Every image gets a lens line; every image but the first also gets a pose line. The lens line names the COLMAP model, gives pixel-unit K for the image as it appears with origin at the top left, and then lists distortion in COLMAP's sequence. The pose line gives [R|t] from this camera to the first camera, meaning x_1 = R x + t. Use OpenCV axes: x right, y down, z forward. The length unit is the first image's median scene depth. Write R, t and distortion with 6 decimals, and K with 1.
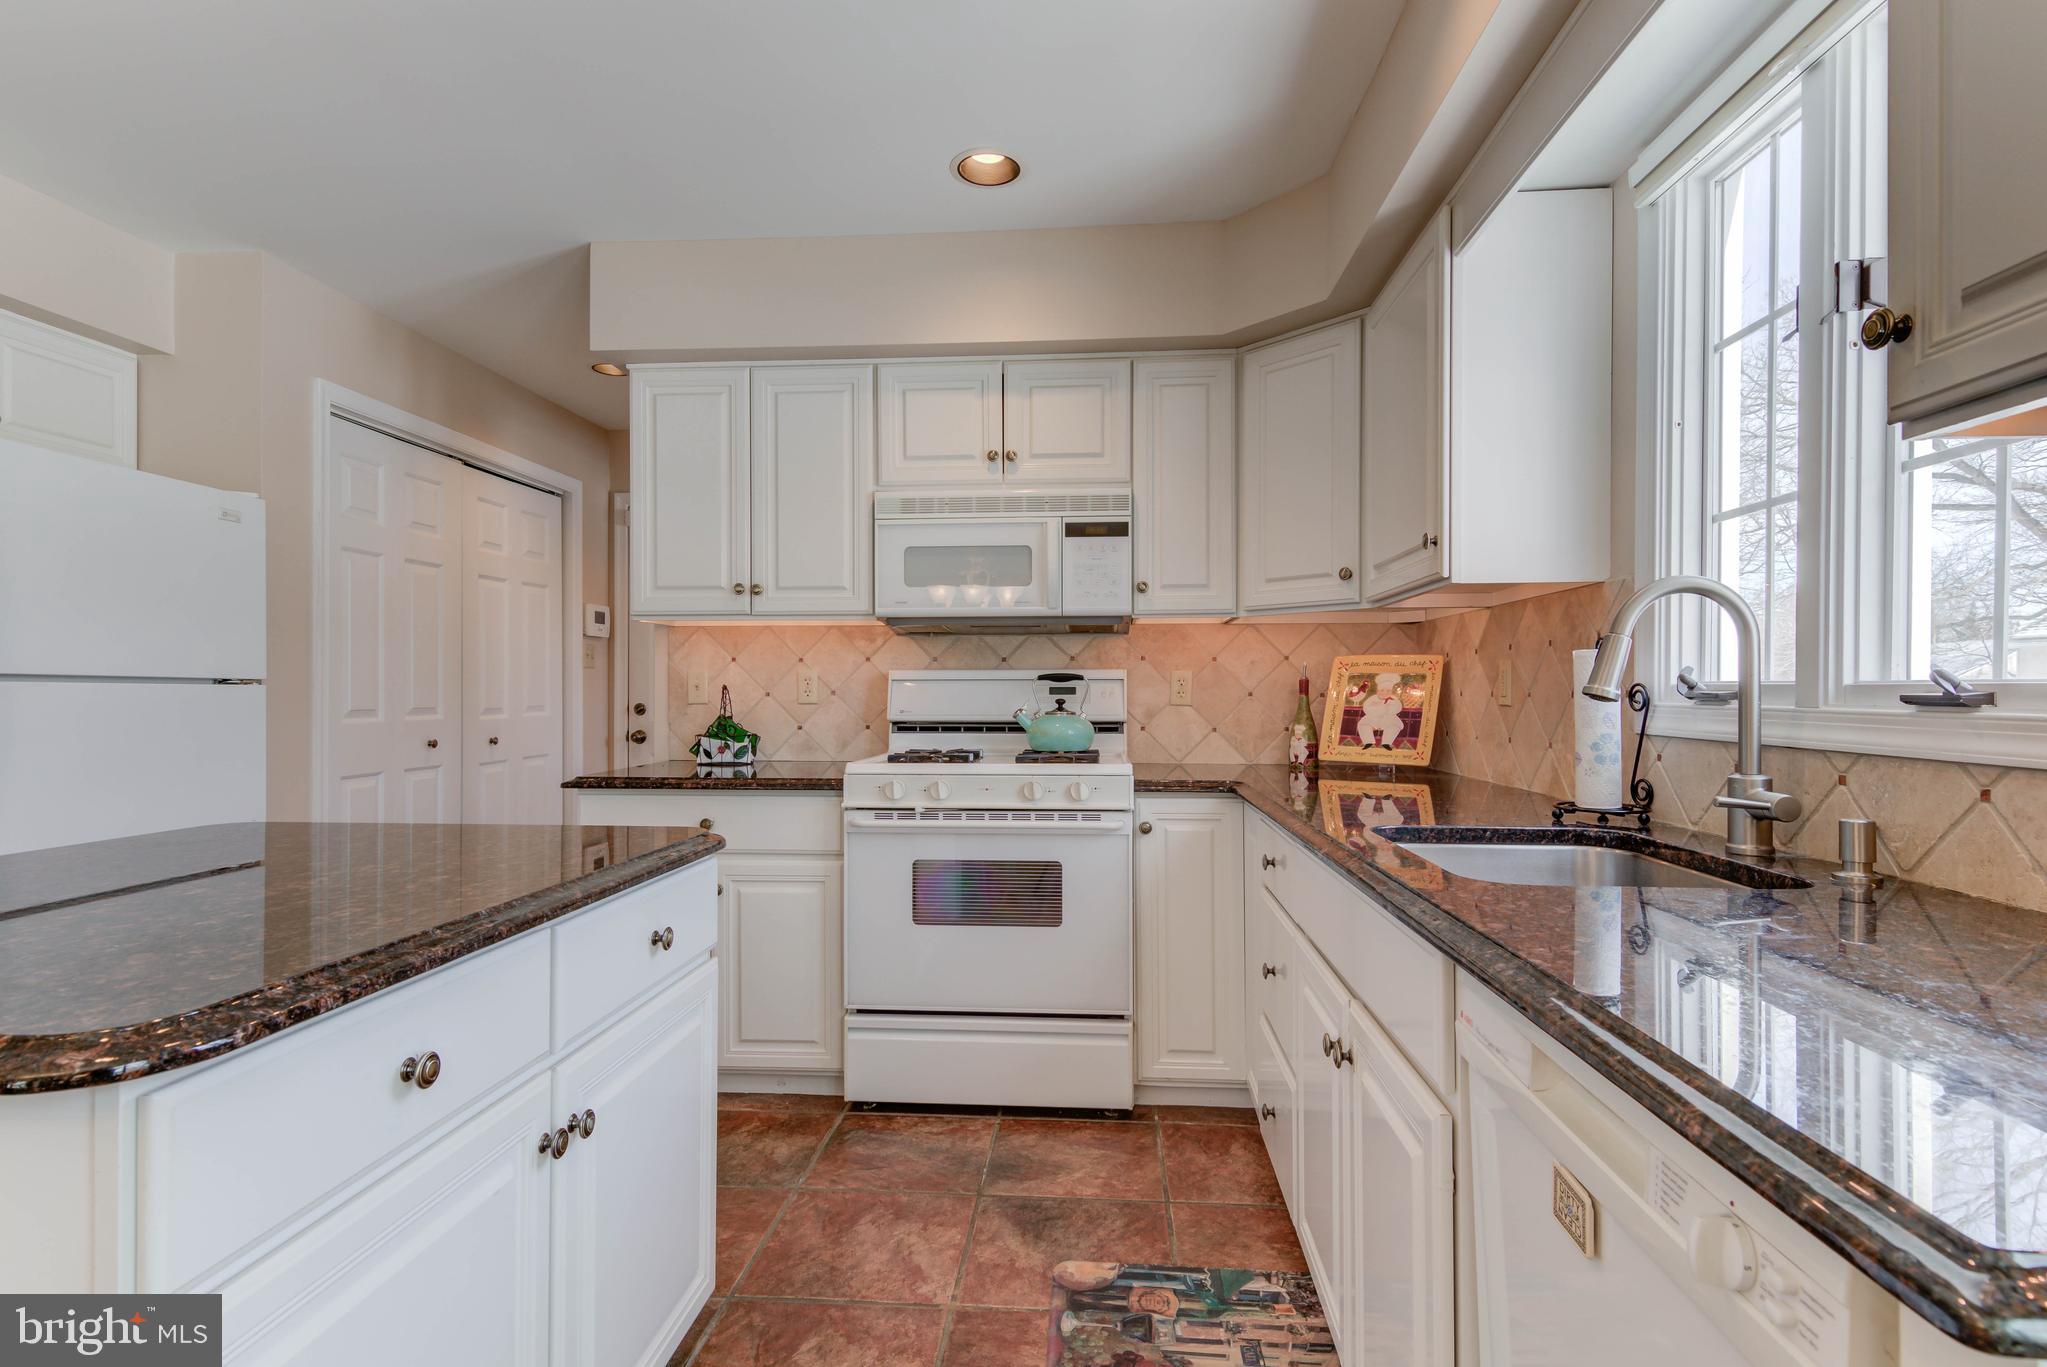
lens RADIAL K [[1026.4, 0, 1021.9], [0, 1026.4, 692.0], [0, 0, 1]] dist [0.024992, -0.010270]
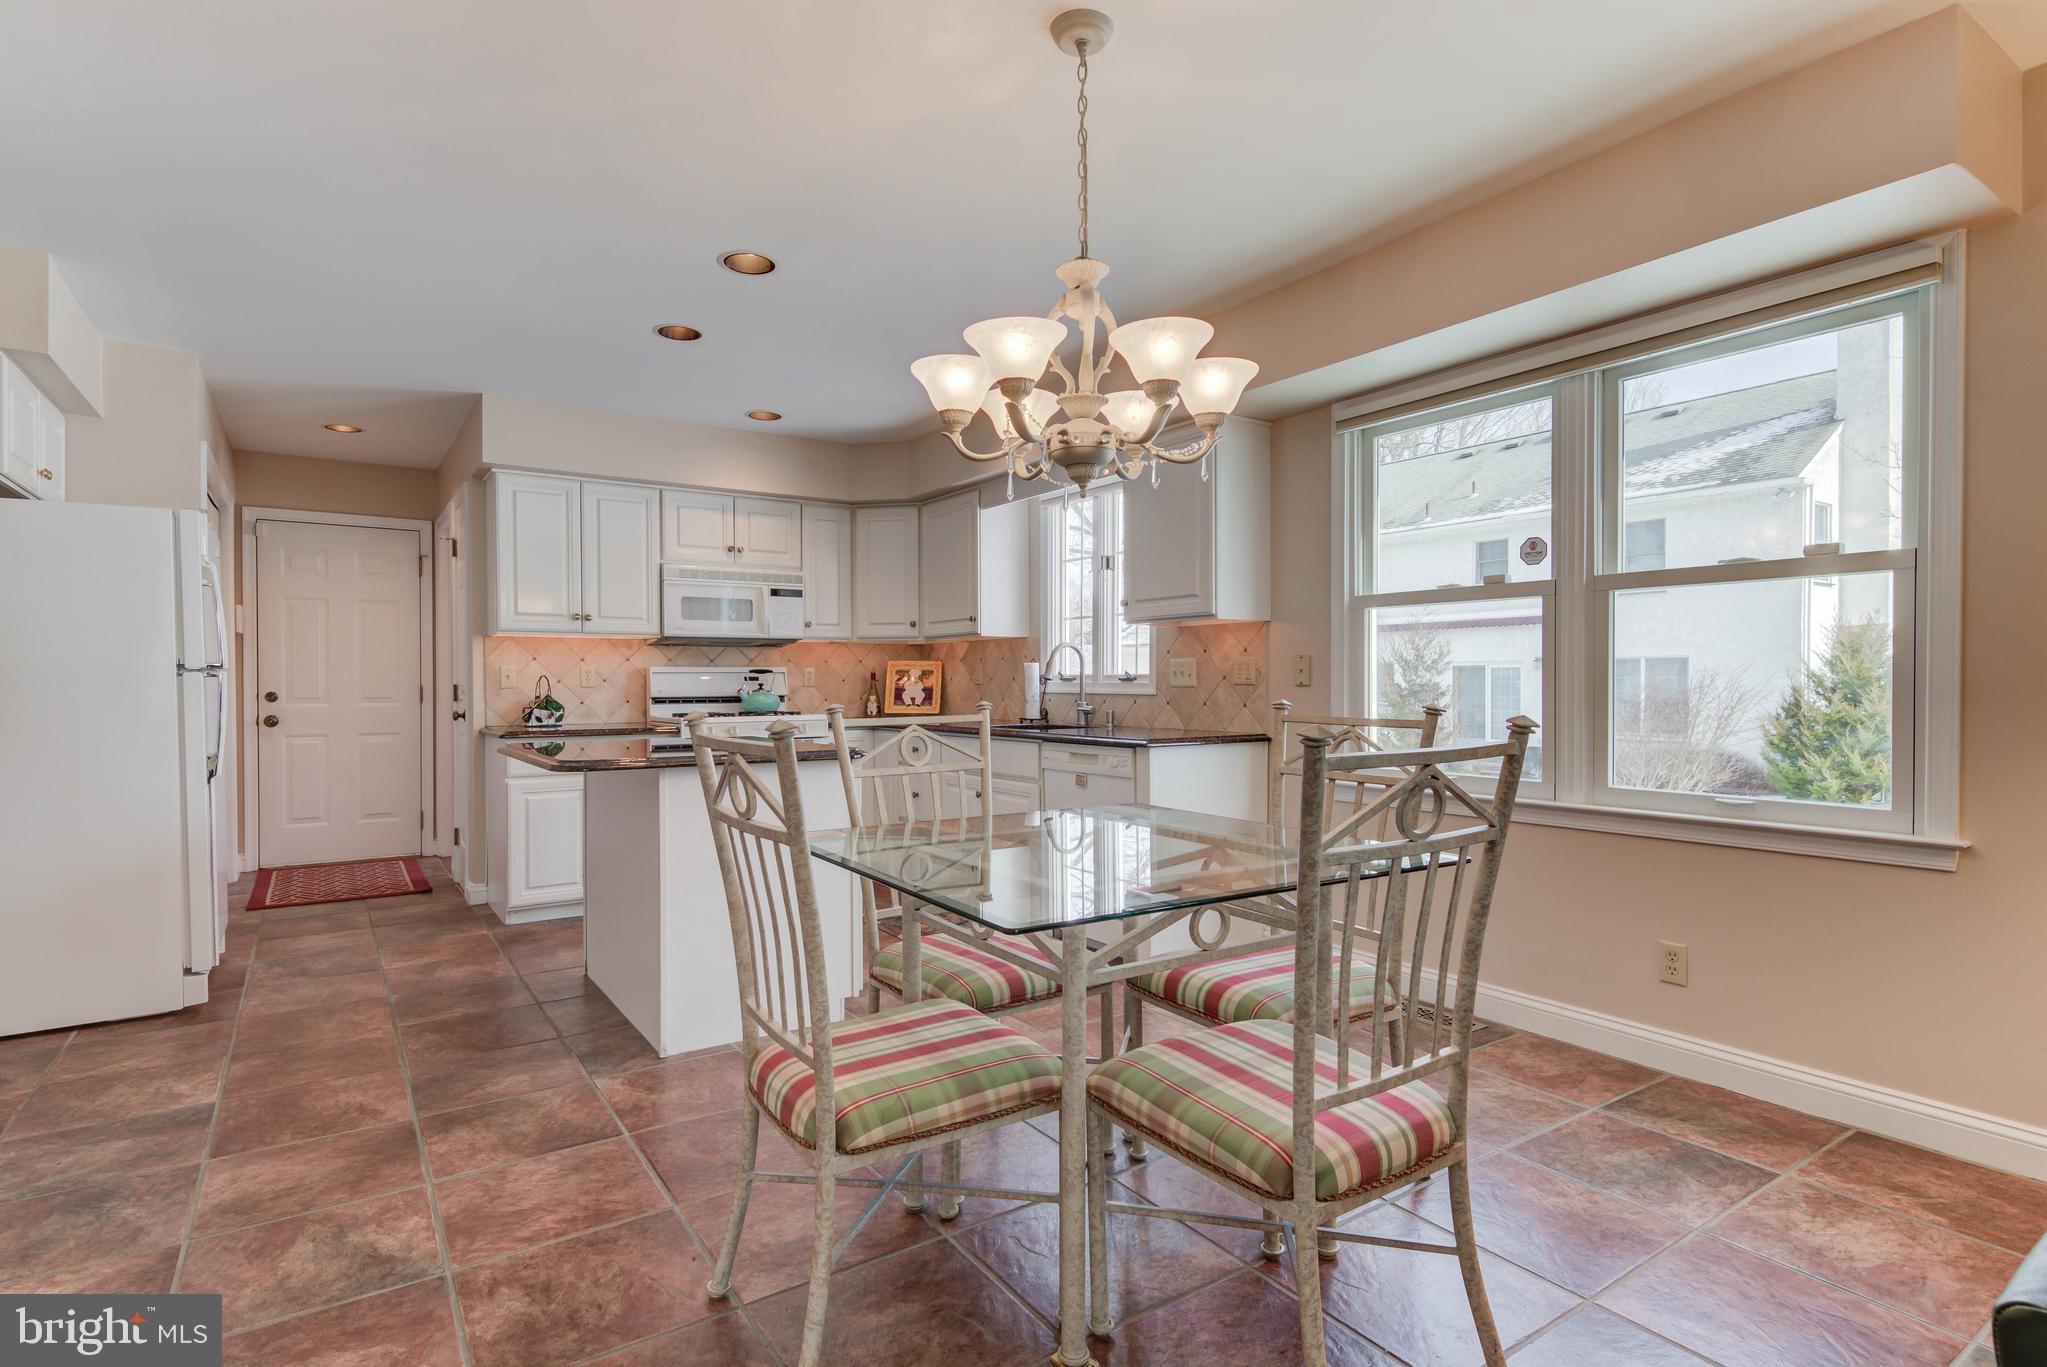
lens RADIAL K [[1026.4, 0, 1021.9], [0, 1026.4, 692.0], [0, 0, 1]] dist [0.024992, -0.010270]
pose [[0.782129, -0.010146, 0.623034, -0.751013], [0.004951, 0.999937, 0.010069, 0.006358], [-0.623097, -0.004791, 0.782130, -0.729864]]
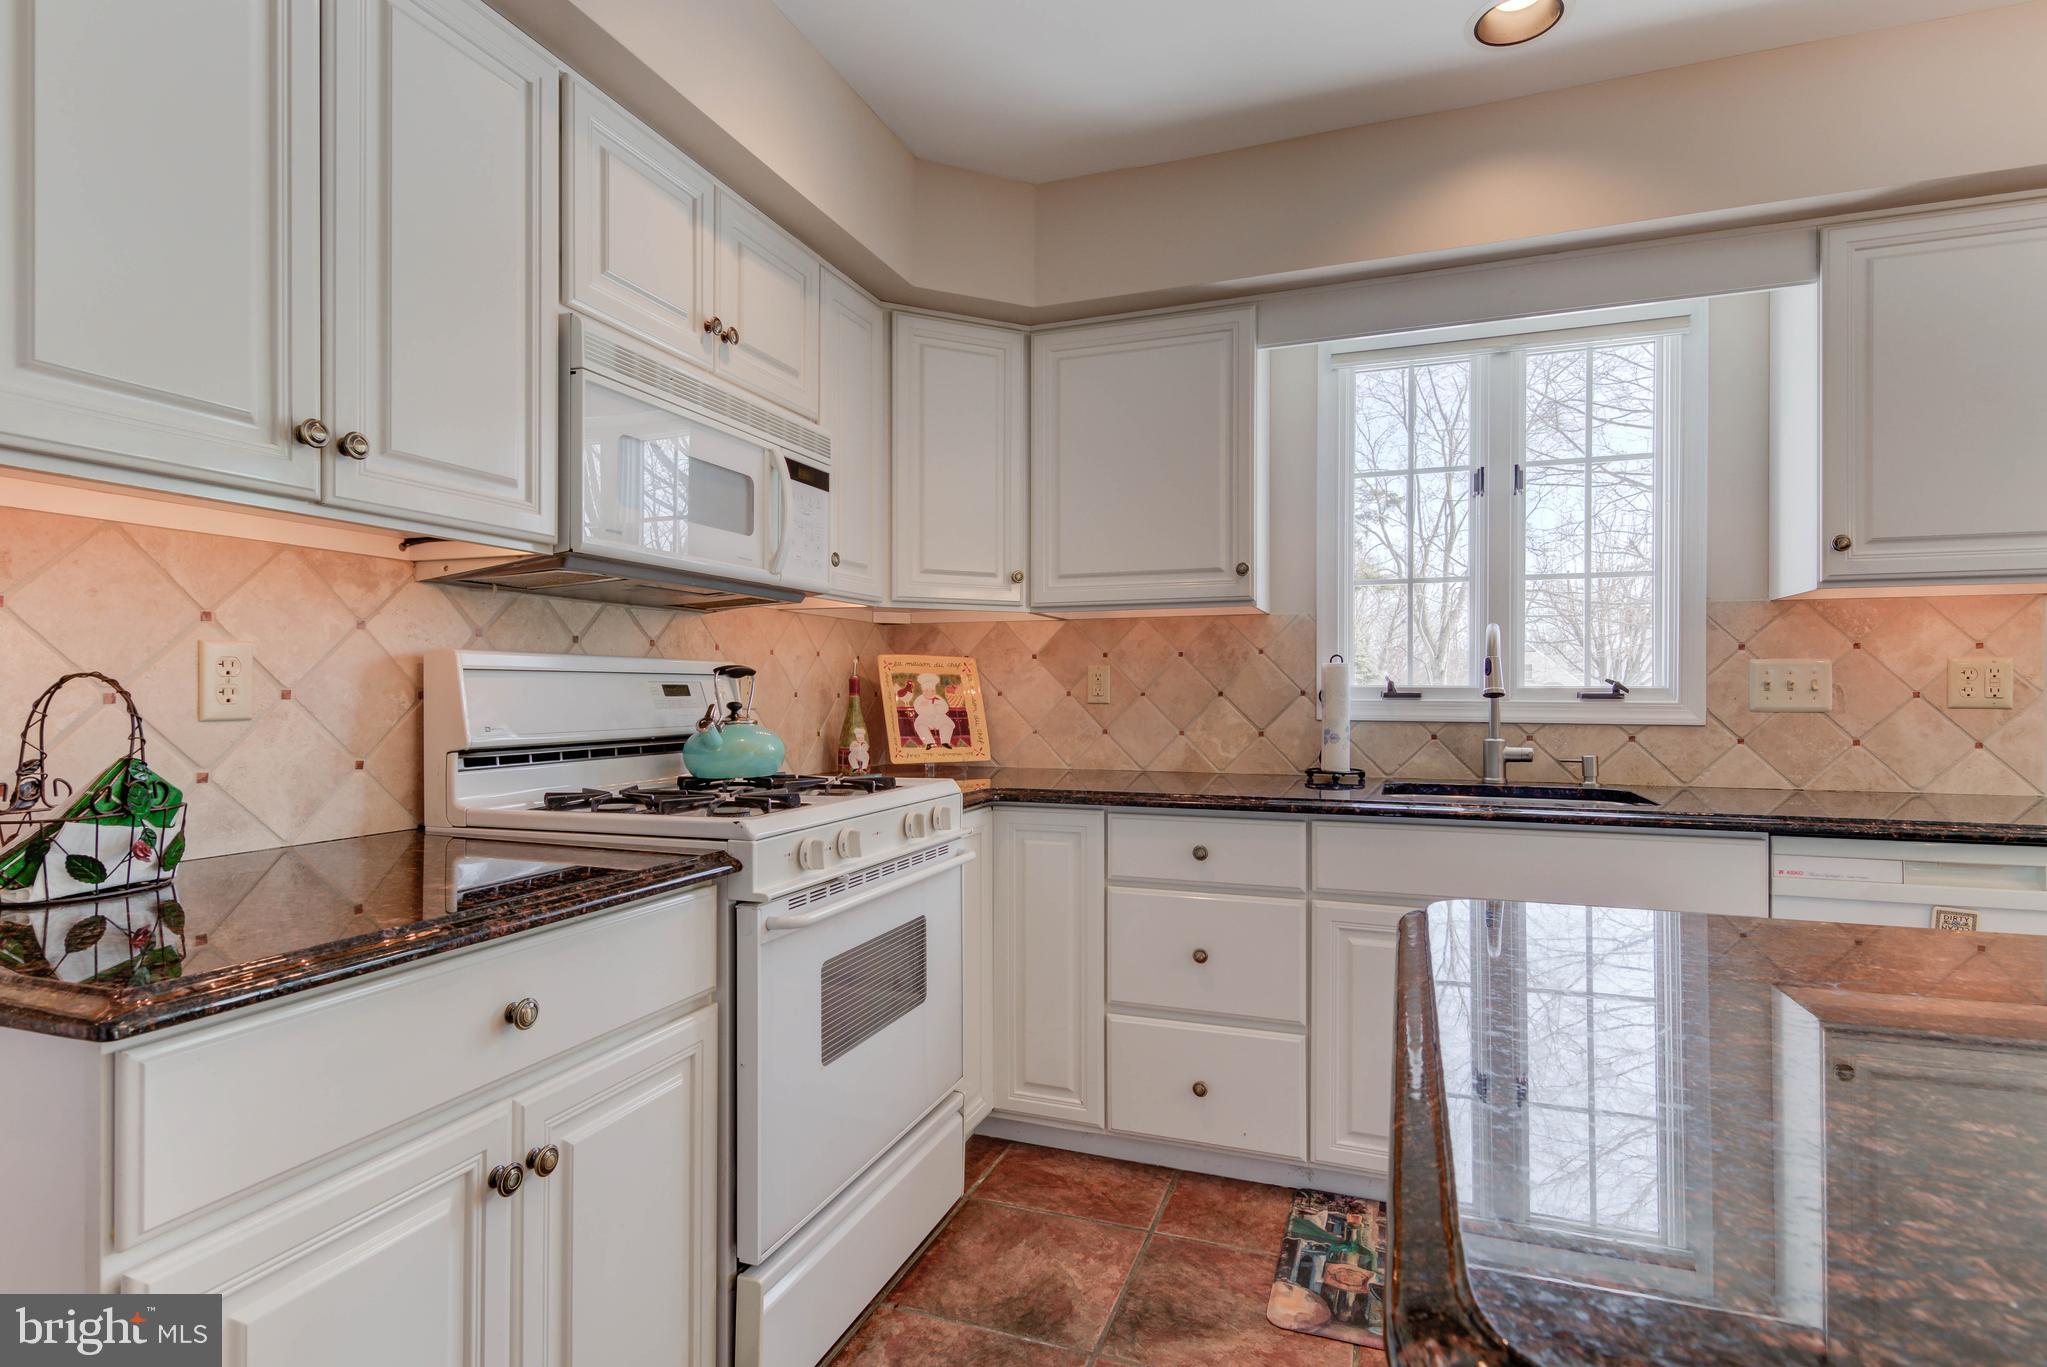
lens RADIAL K [[1026.4, 0, 1021.9], [0, 1026.4, 692.0], [0, 0, 1]] dist [0.024992, -0.010270]
pose [[0.273449, 0.000242, 0.961887, -0.592353], [0.000456, 1.000000, -0.000381, 0.000280], [-0.961887, 0.000543, 0.273448, 0.632686]]
